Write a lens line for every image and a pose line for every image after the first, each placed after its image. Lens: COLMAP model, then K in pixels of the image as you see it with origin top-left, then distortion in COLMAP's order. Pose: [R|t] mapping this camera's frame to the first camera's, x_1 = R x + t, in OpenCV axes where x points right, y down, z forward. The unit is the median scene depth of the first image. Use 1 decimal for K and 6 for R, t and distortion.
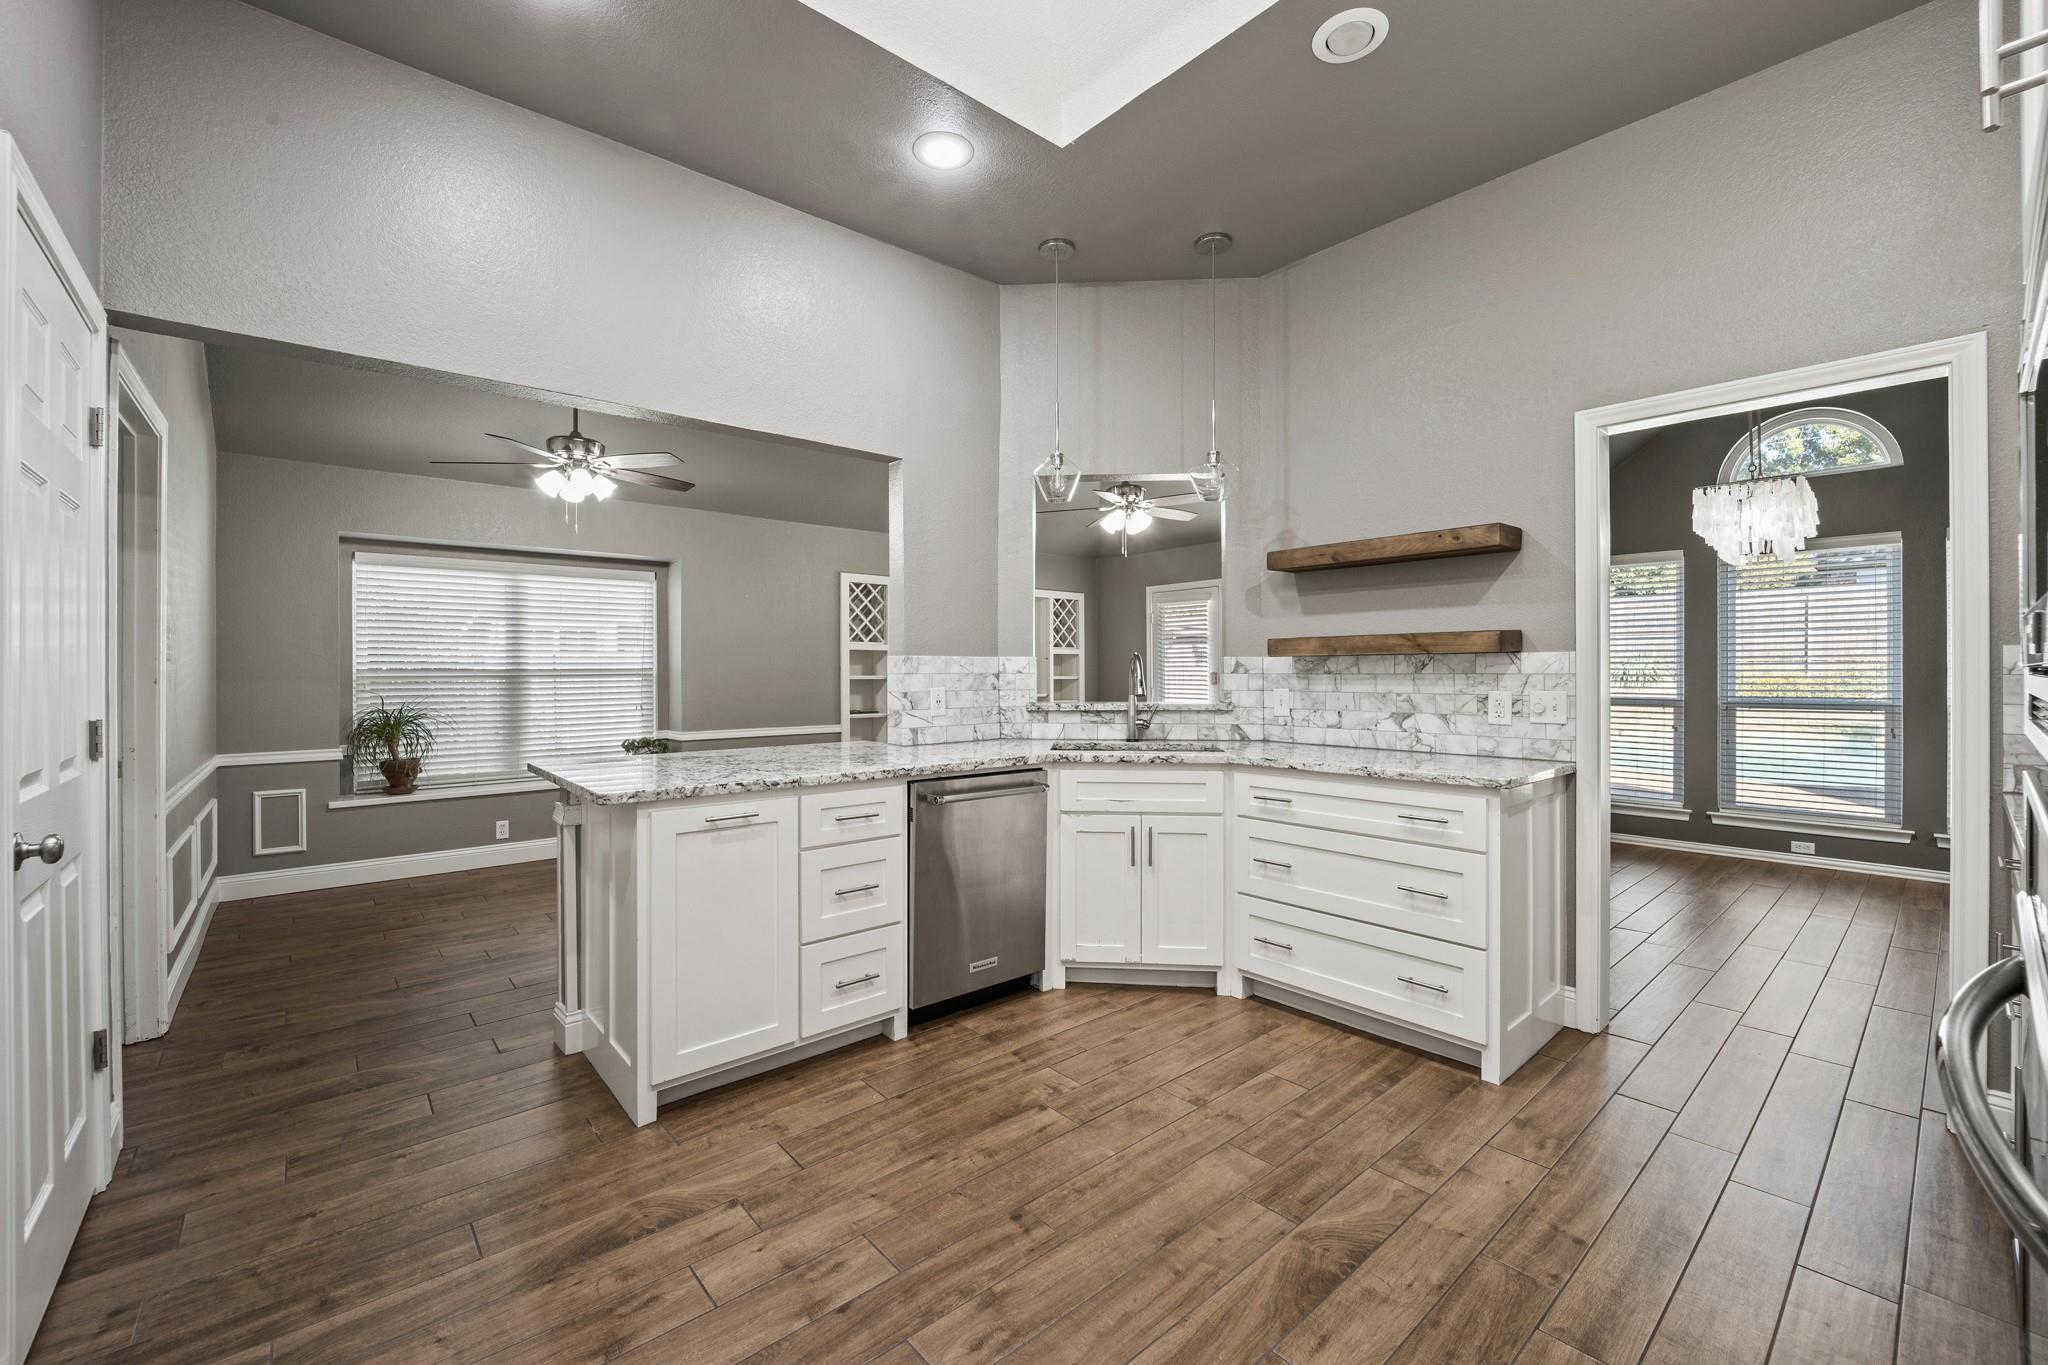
lens RADIAL K [[840.4, 0, 1063.6], [0, 840.4, 682.3], [0, 0, 1]] dist [-0.001845, -0.000315]
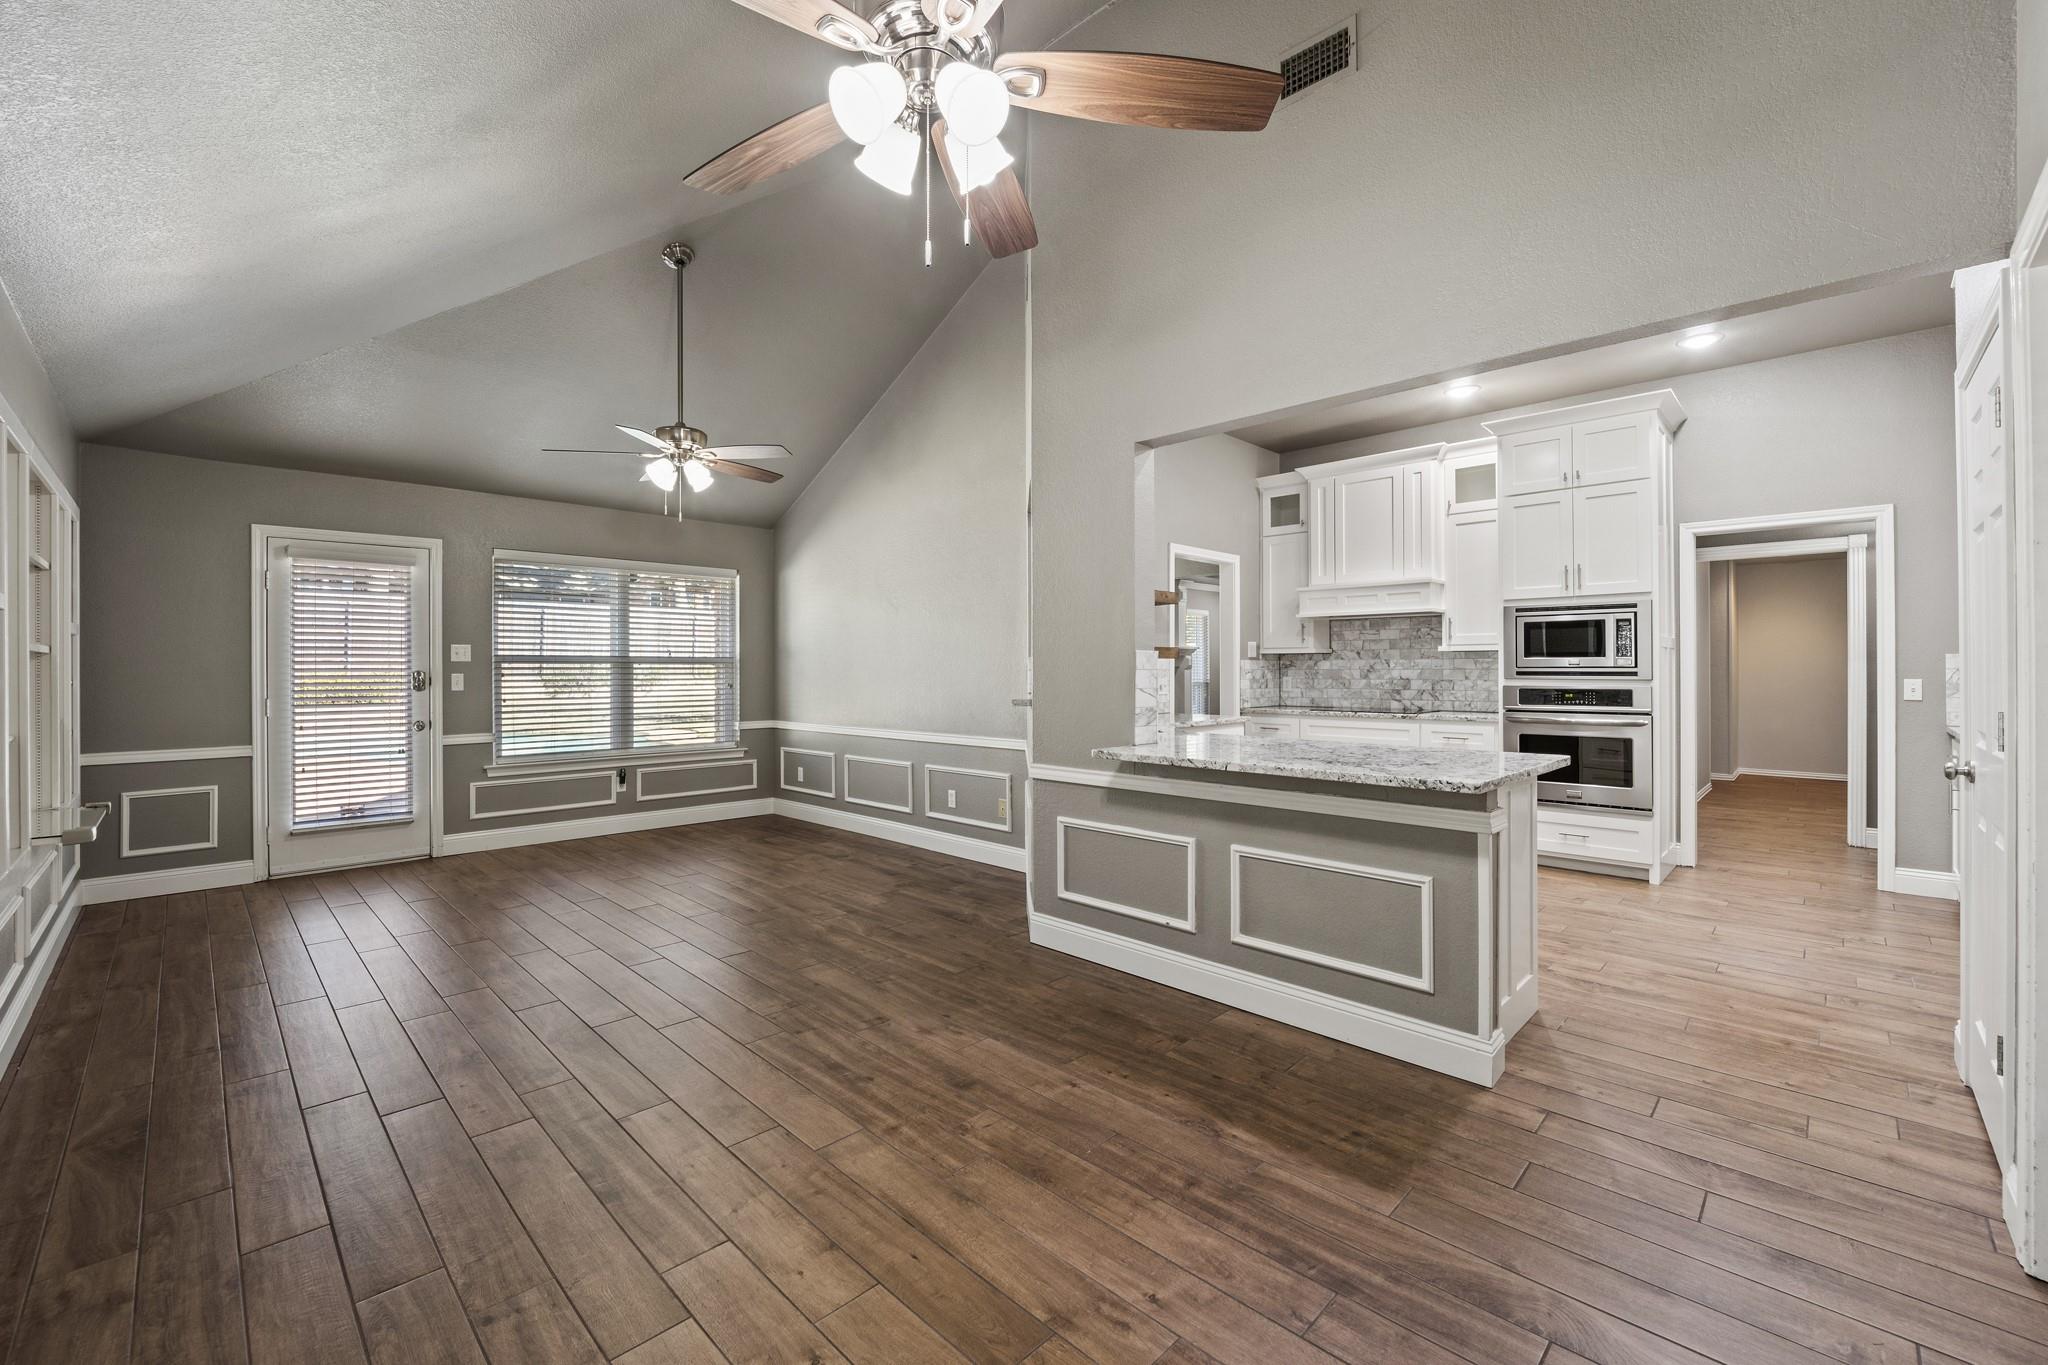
lens RADIAL K [[826.2, 0, 1021.9], [0, 826.2, 671.8], [0, 0, 1]] dist [-0.000732, -0.000349]
pose [[-0.056001, -0.000627, 0.998431, -1.281406], [0.012678, 0.999919, 0.001339, -0.010935], [-0.998350, 0.012733, -0.055988, 1.367568]]
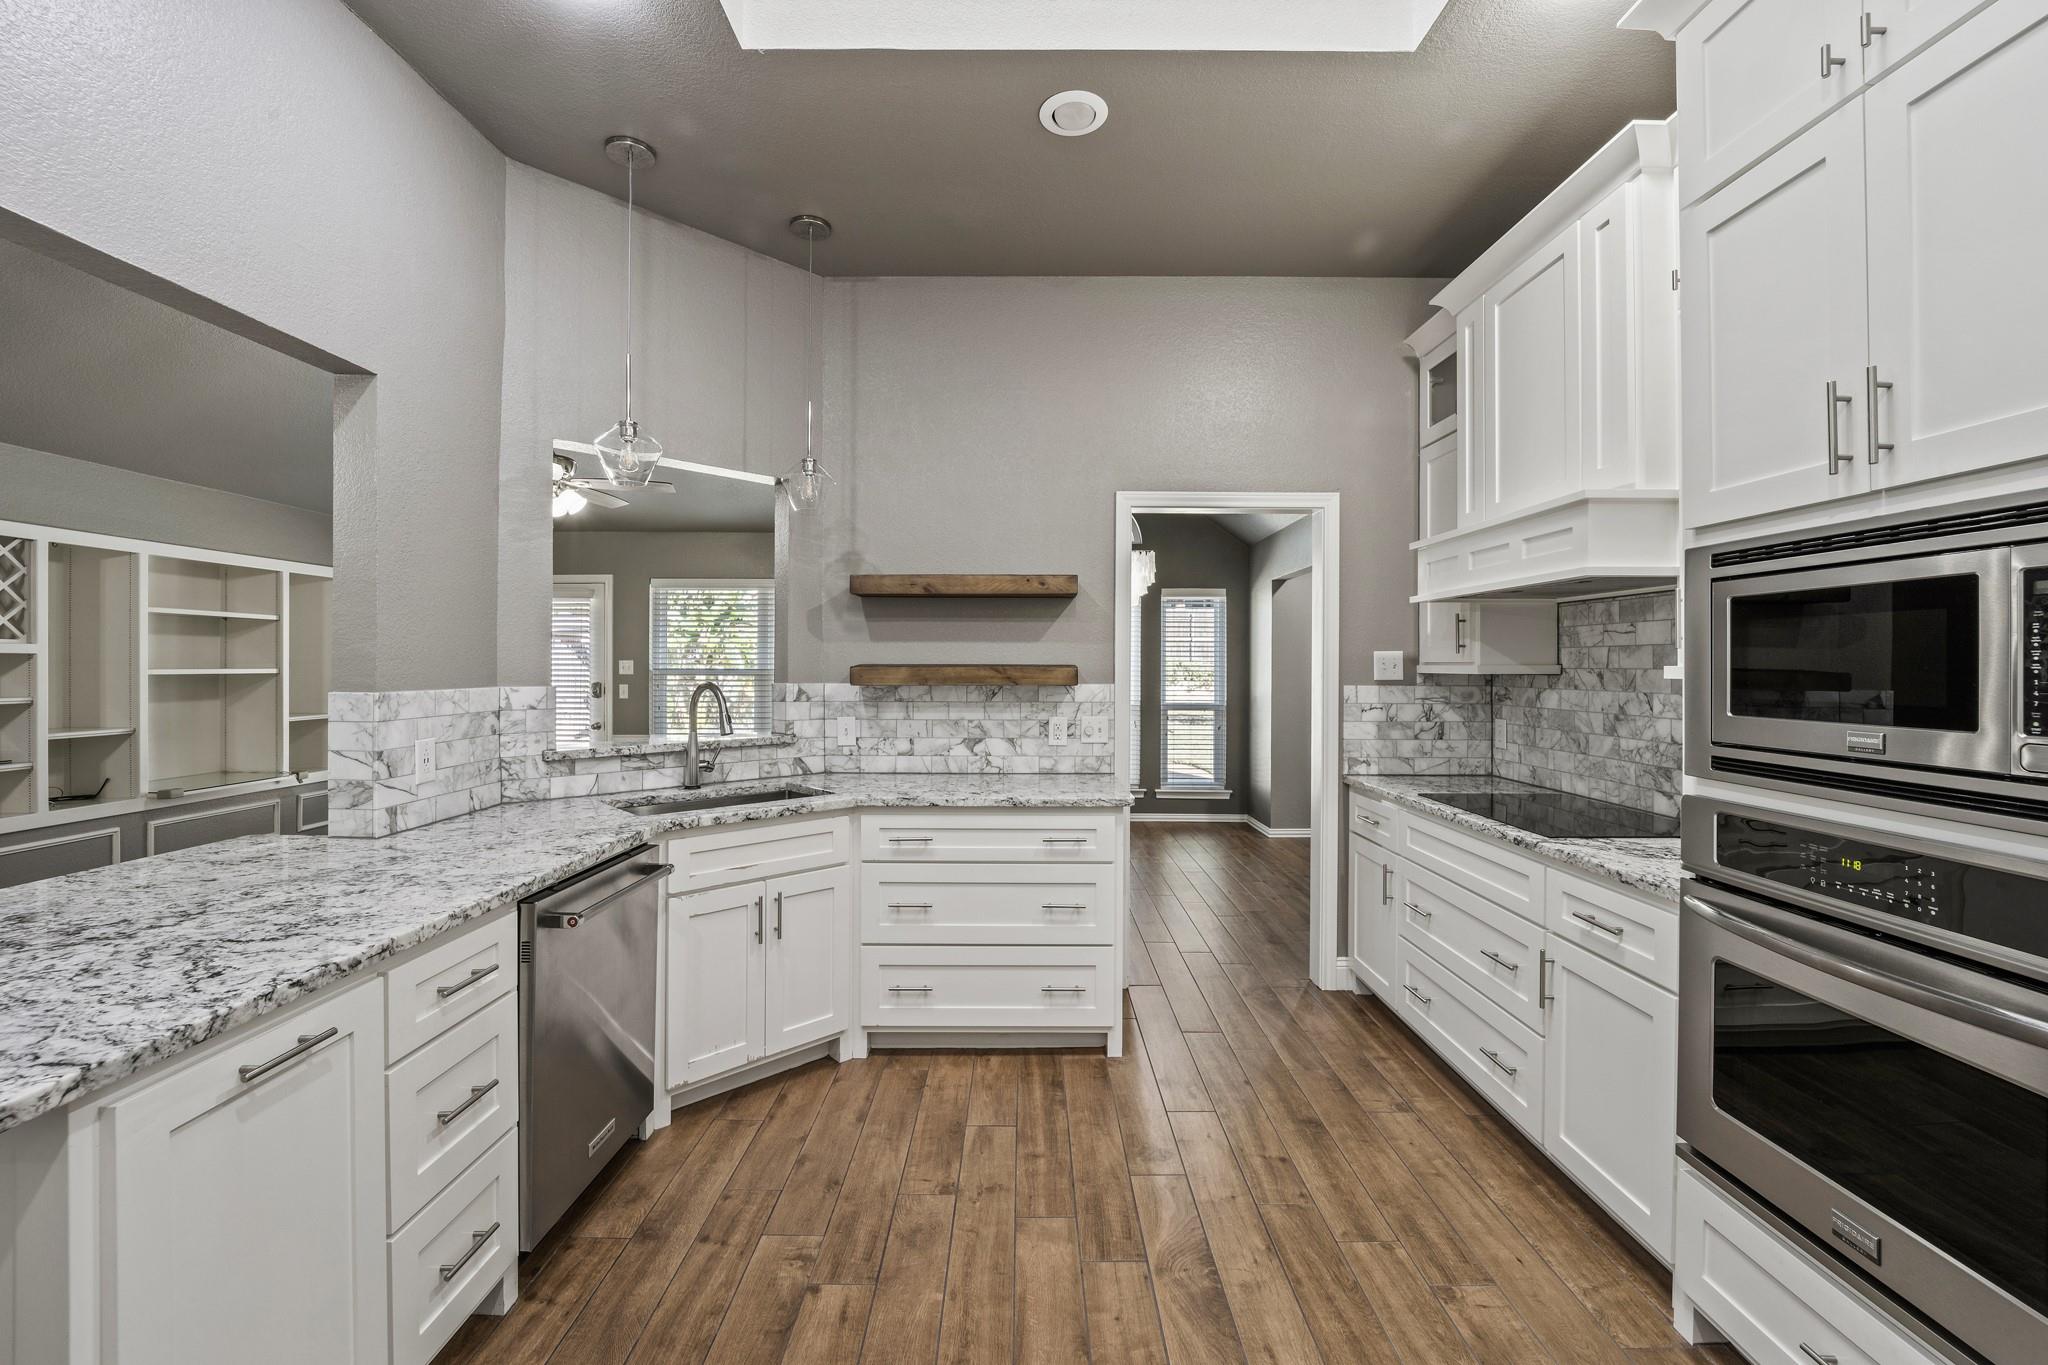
lens RADIAL K [[826.2, 0, 1021.9], [0, 826.2, 671.8], [0, 0, 1]] dist [-0.000732, -0.000349]
pose [[0.670585, -0.001002, 0.741832, -0.353523], [0.001865, 0.999998, -0.000335, -0.050115], [-0.741830, 0.001608, 0.670586, 0.261290]]
